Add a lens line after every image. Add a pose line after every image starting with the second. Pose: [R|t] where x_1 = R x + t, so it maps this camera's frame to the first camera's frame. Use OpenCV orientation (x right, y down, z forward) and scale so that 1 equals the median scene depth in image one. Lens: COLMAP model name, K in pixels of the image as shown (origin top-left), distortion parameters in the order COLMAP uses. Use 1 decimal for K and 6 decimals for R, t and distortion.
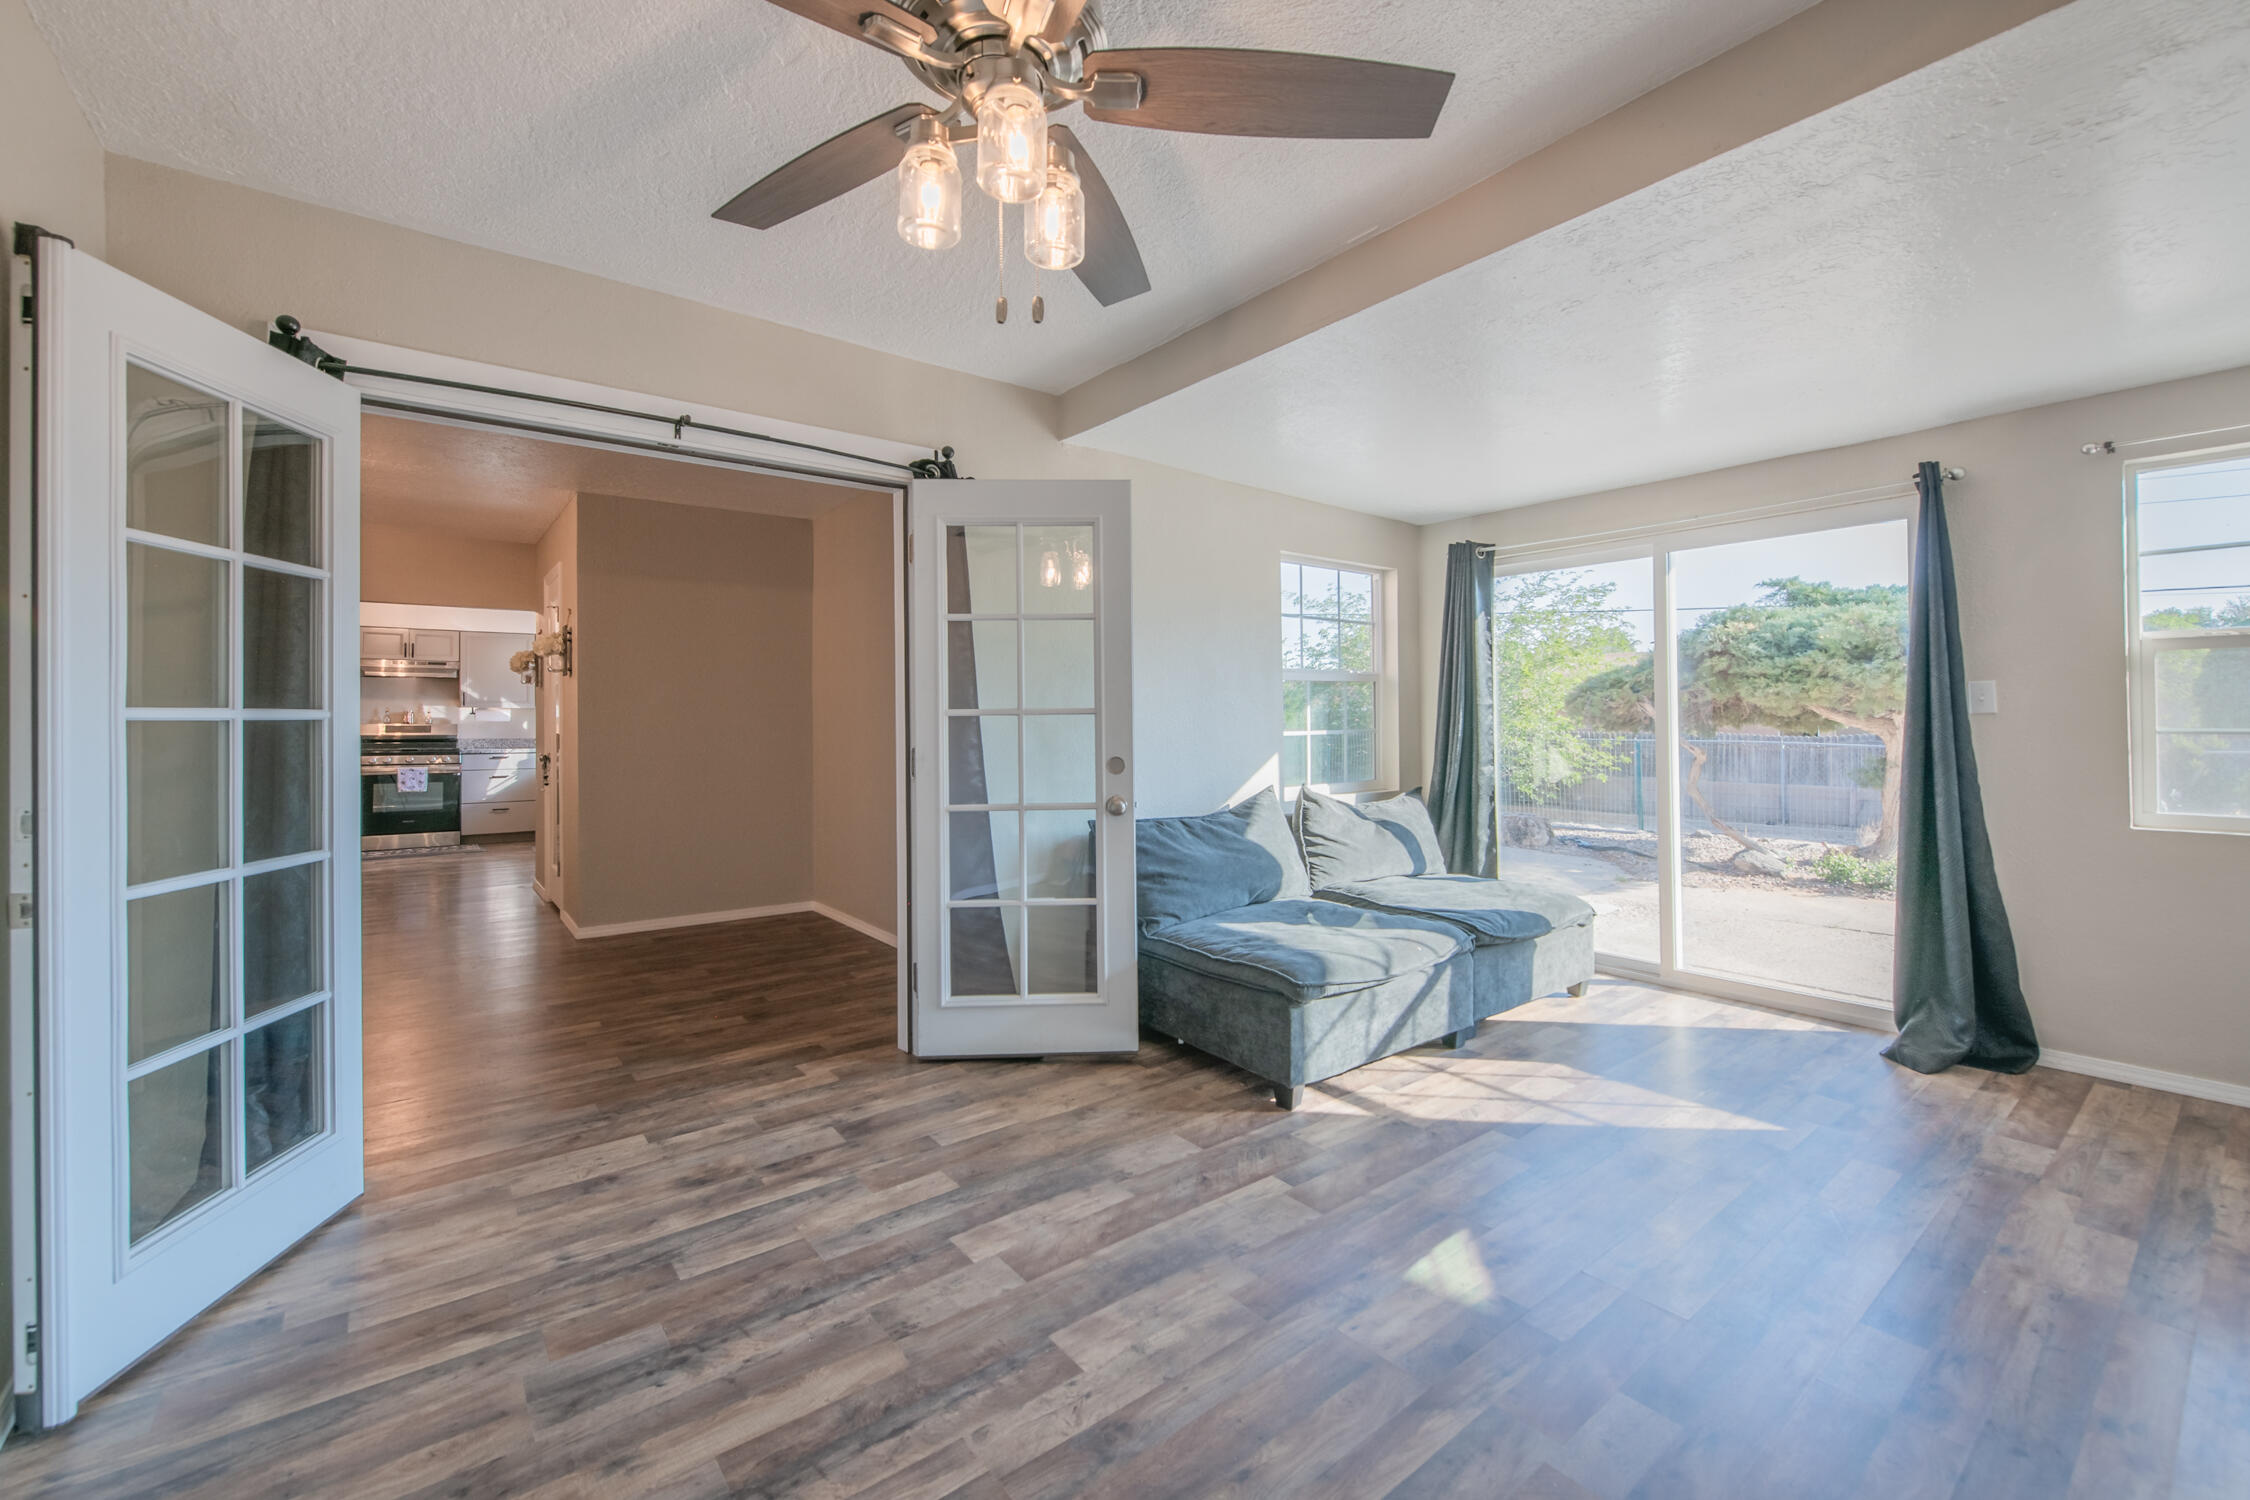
lens RADIAL K [[898.9, 0, 1156.0], [0, 898.9, 722.2], [0, 0, 1]] dist [-0.010191, -0.000245]
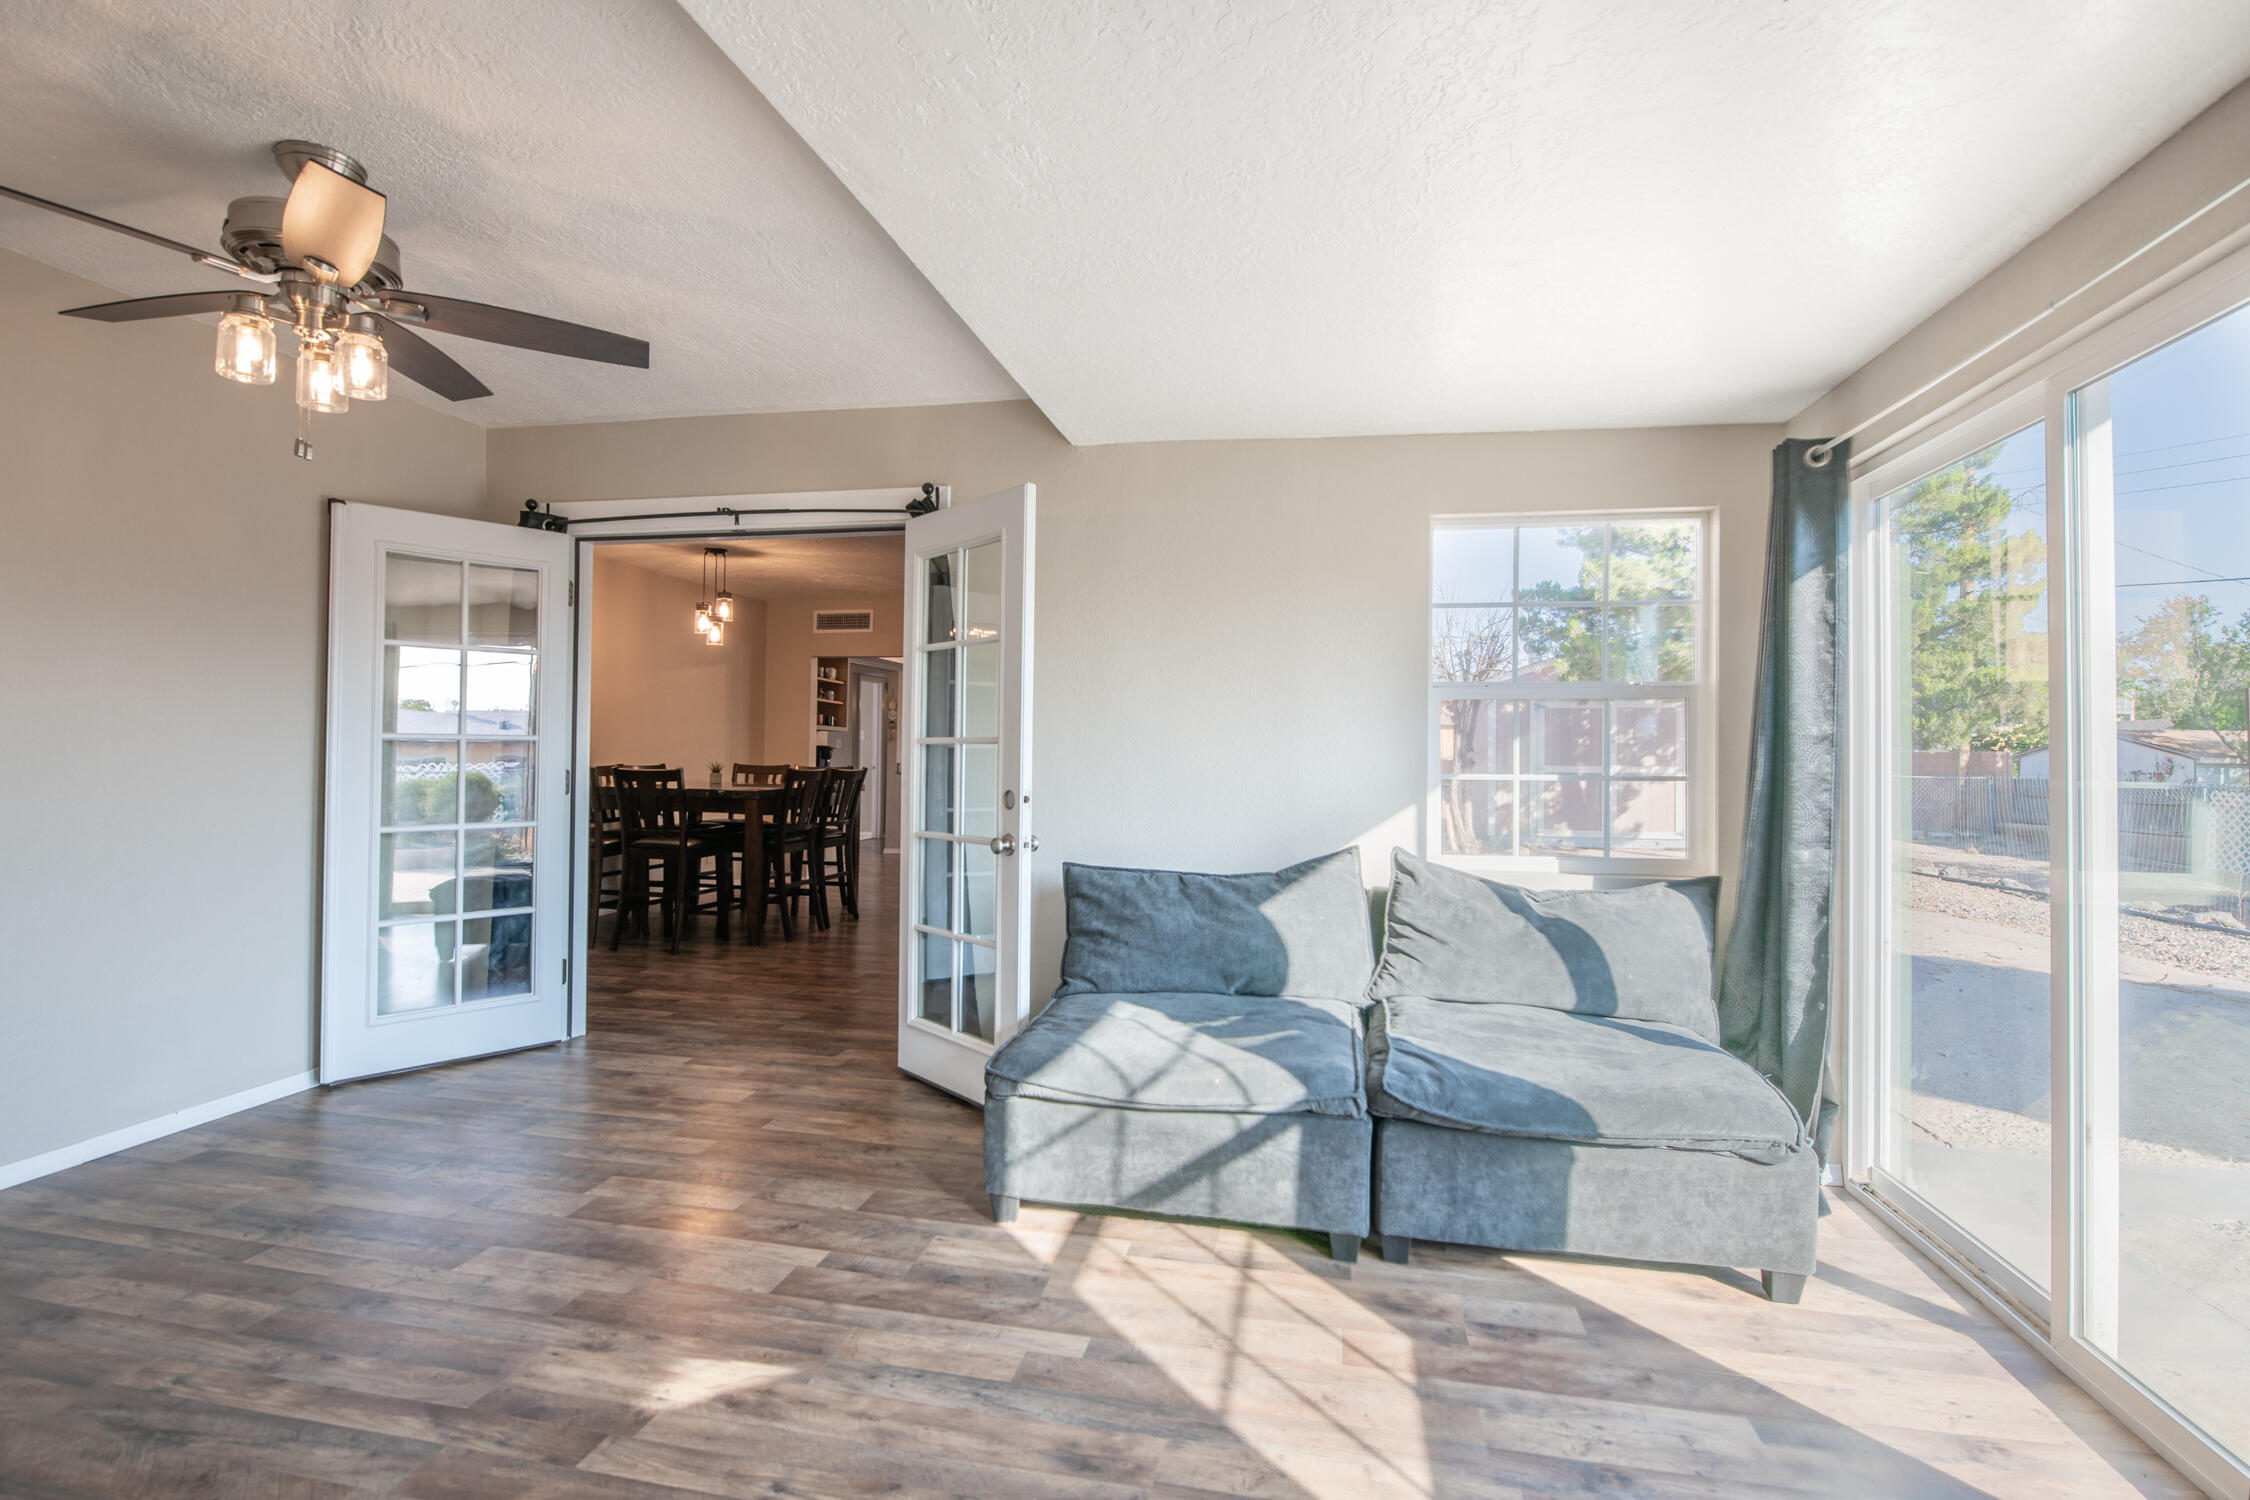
lens RADIAL K [[1047.2, 0, 1142.2], [0, 1047.2, 752.6], [0, 0, 1]] dist [-0.020905, 0.002031]
pose [[0.652526, 0.014382, -0.757630, 0.930913], [-0.016495, 0.999853, 0.004774, -0.008786], [0.757587, 0.009382, 0.652667, 0.449674]]
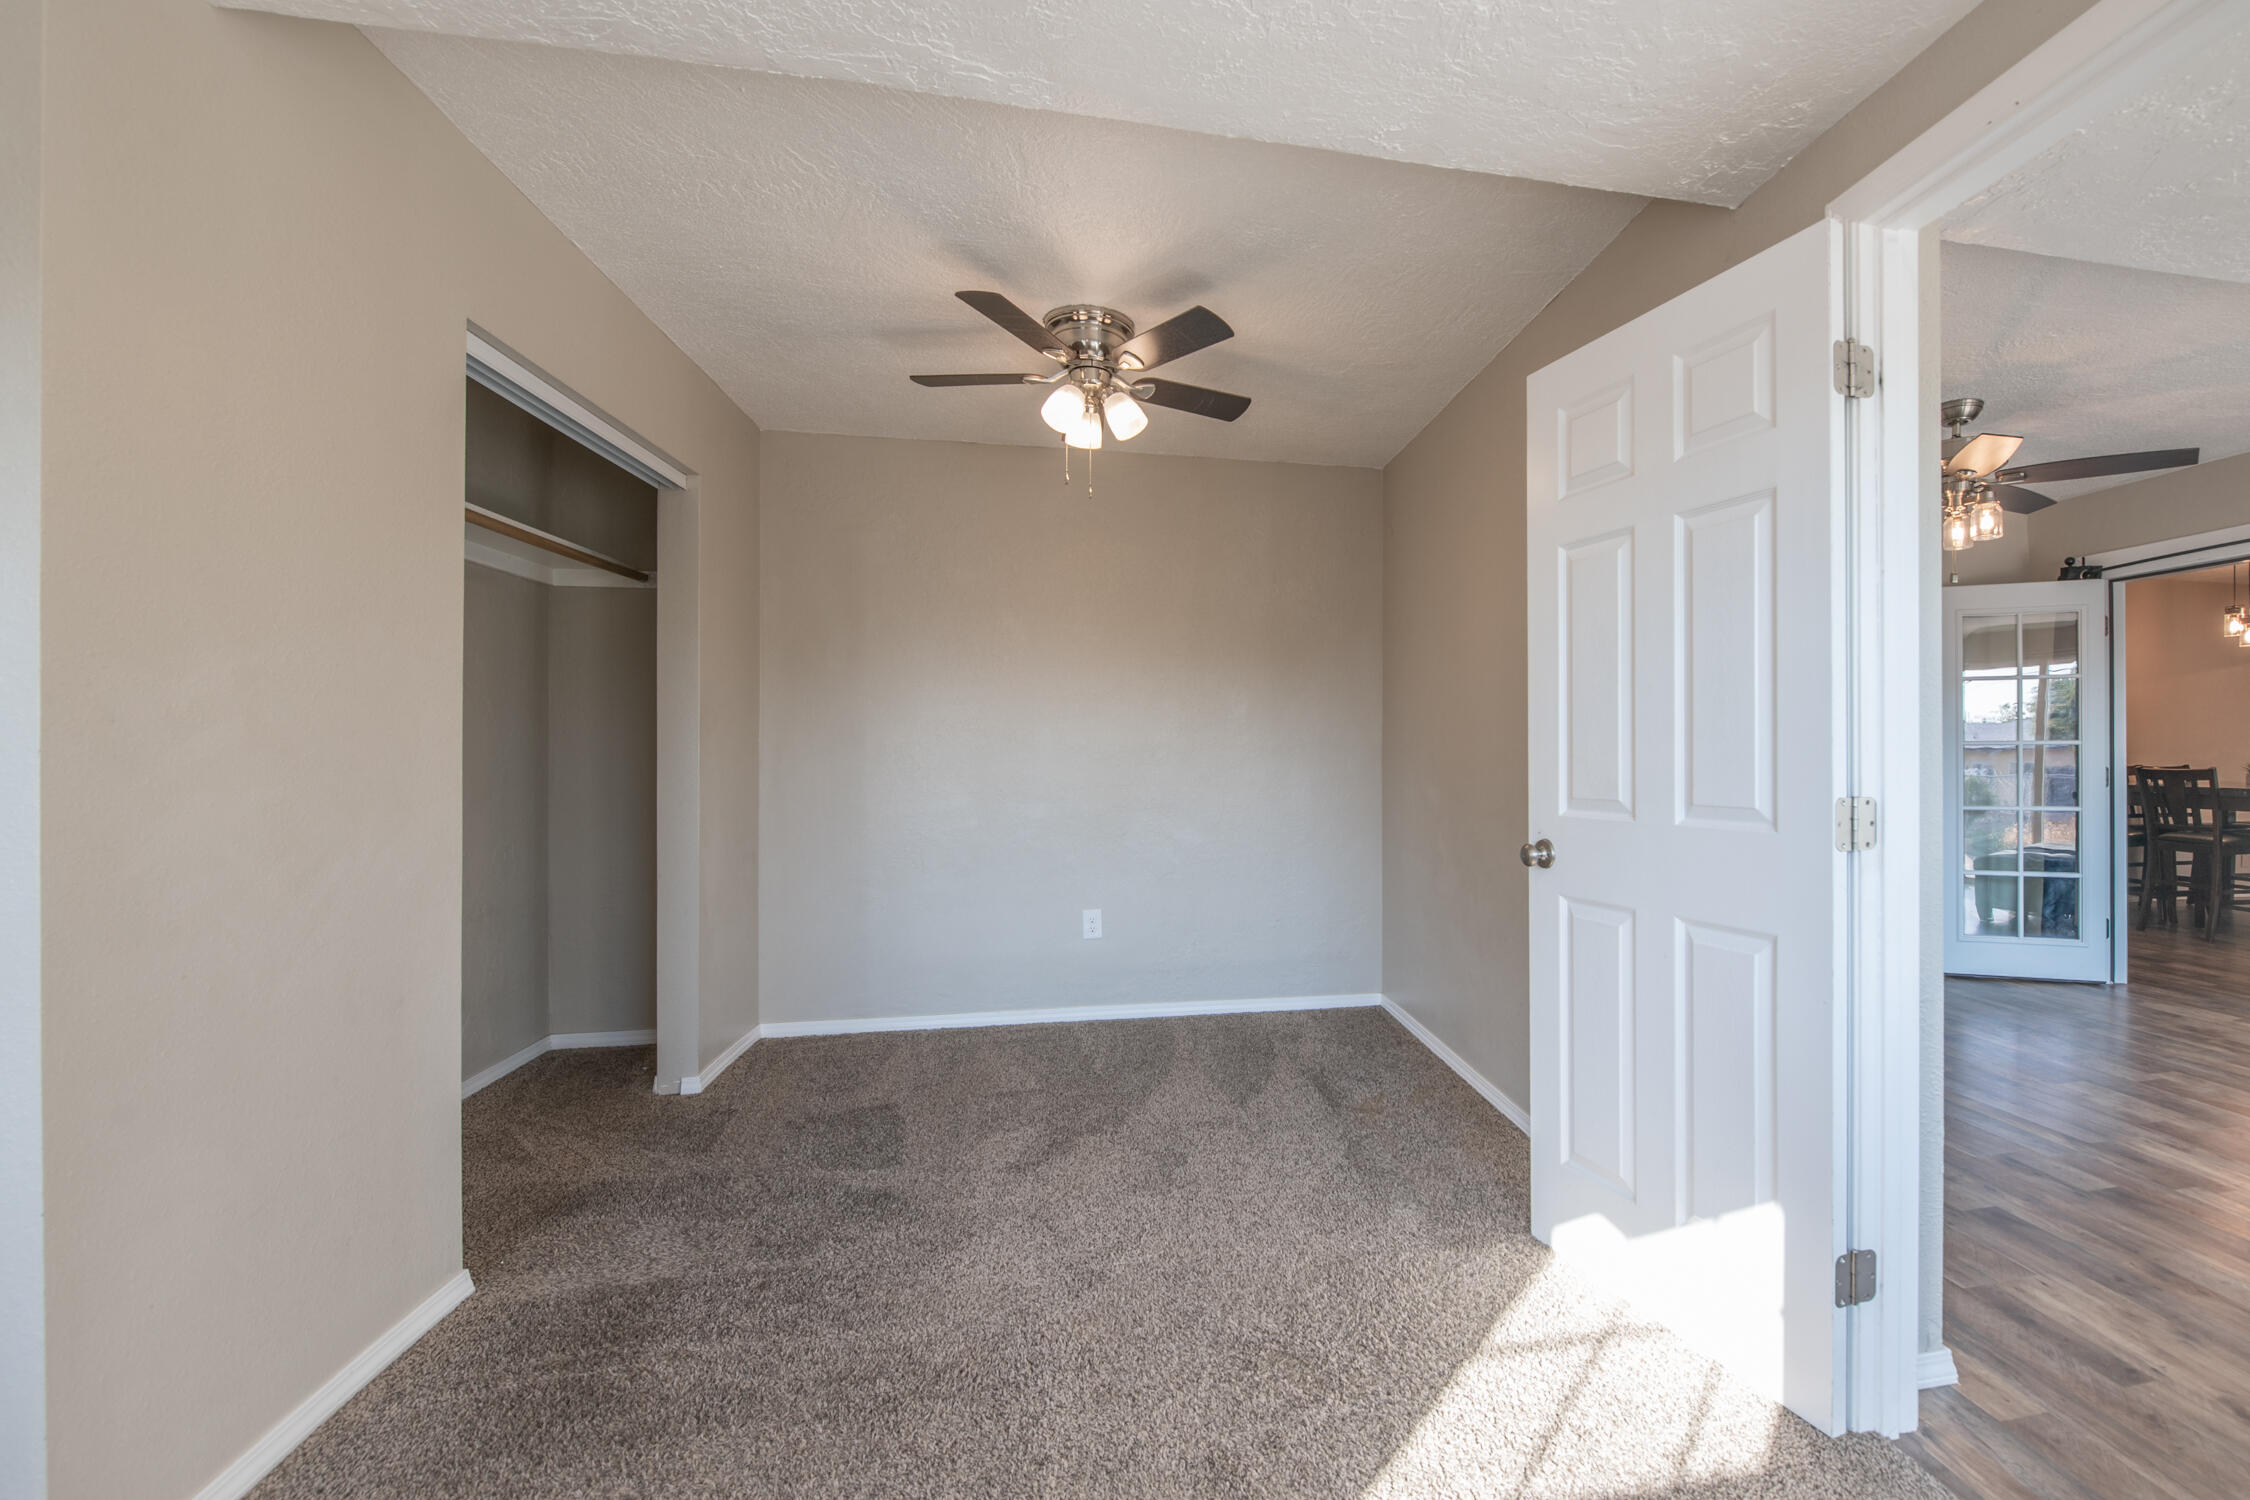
lens RADIAL K [[965.8, 0, 1286.1], [0, 965.8, 747.7], [0, 0, 1]] dist [-0.009433, -0.000751]
pose [[-0.442338, 0.003459, -0.896842, 1.445039], [0.004762, 0.999988, 0.001508, -0.007886], [0.896836, -0.003604, -0.442349, 0.243932]]
